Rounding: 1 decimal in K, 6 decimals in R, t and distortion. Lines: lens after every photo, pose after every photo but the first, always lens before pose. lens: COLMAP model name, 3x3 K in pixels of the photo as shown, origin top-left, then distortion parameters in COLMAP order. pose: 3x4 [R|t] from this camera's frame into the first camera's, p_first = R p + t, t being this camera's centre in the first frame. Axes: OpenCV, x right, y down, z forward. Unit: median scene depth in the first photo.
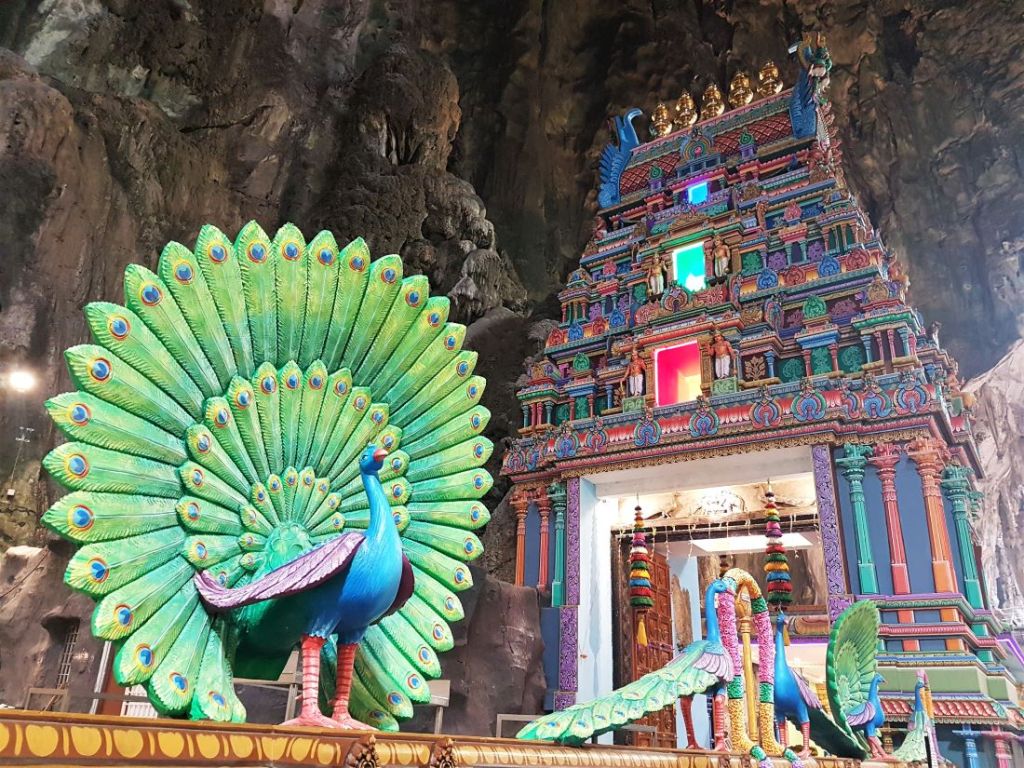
lens RADIAL K [[790.9, 0, 512.0], [0, 790.9, 384.0], [0, 0, 1]] dist [0.025788, -0.067612]
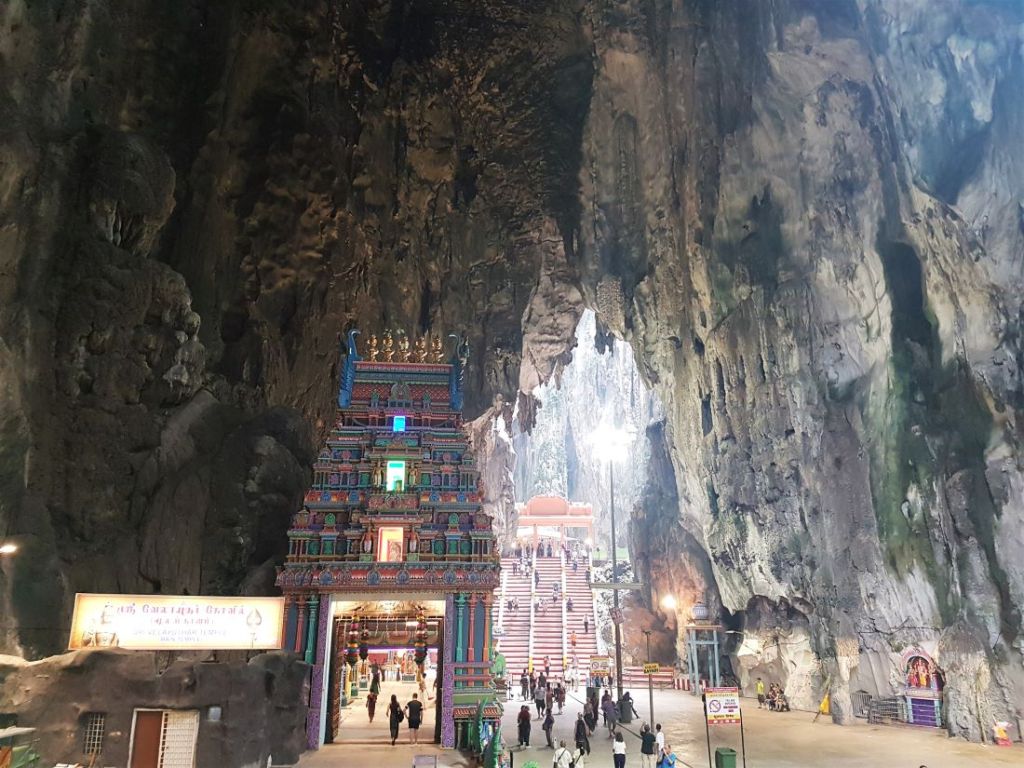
lens RADIAL K [[726.9, 0, 512.0], [0, 726.9, 384.0], [0, 0, 1]] dist [0.092901, -0.120691]
pose [[0.780994, 0.147154, 0.606954, -0.291219], [-0.216003, 0.975513, 0.041430, -0.217864], [-0.585996, -0.163461, 0.793656, -0.238010]]
